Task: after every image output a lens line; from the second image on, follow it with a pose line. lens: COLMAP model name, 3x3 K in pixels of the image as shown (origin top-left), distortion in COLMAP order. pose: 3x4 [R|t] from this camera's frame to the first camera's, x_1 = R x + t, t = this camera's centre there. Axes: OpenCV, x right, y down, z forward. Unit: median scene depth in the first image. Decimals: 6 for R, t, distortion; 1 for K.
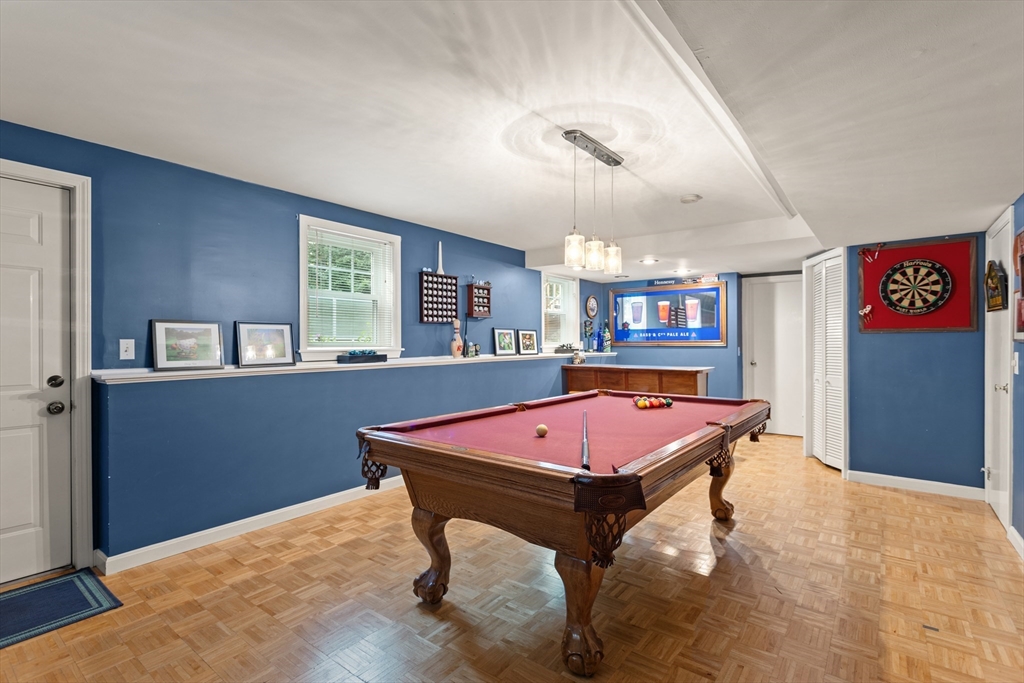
lens RADIAL K [[492.0, 0, 512.9], [0, 492.0, 340.0], [0, 0, 1]] dist [-0.005434, 0.003020]
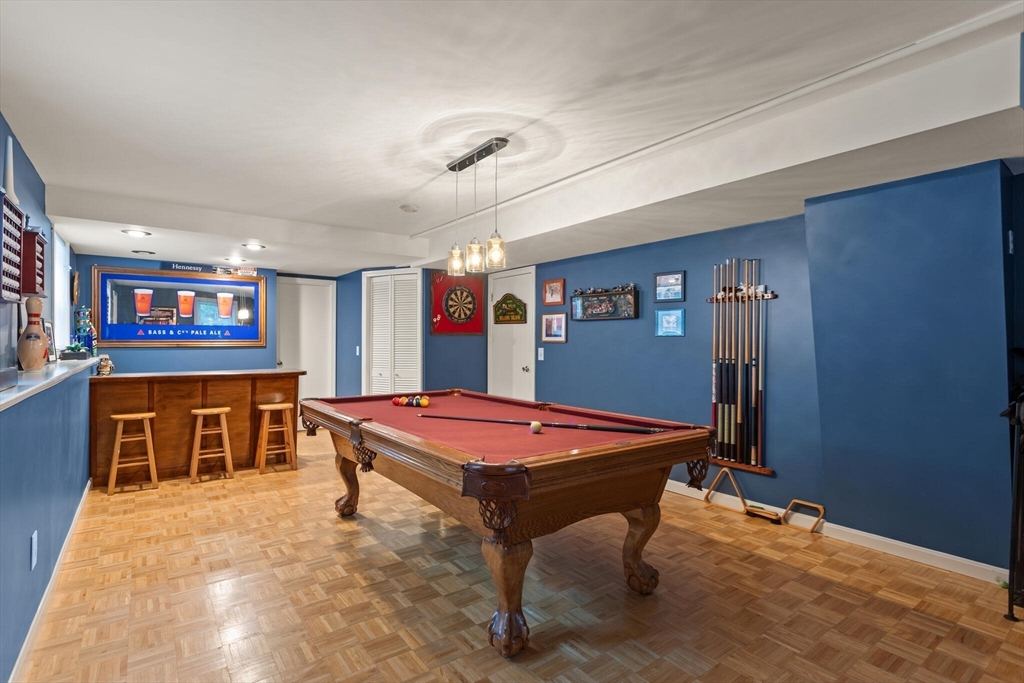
lens RADIAL K [[501.9, 0, 513.6], [0, 501.9, 343.8], [0, 0, 1]] dist [-0.006778, -0.000359]
pose [[0.268458, -0.003688, 0.963284, -0.581317], [-0.005178, 0.999973, 0.005272, 0.000856], [-0.963277, -0.006403, 0.268432, 0.447467]]
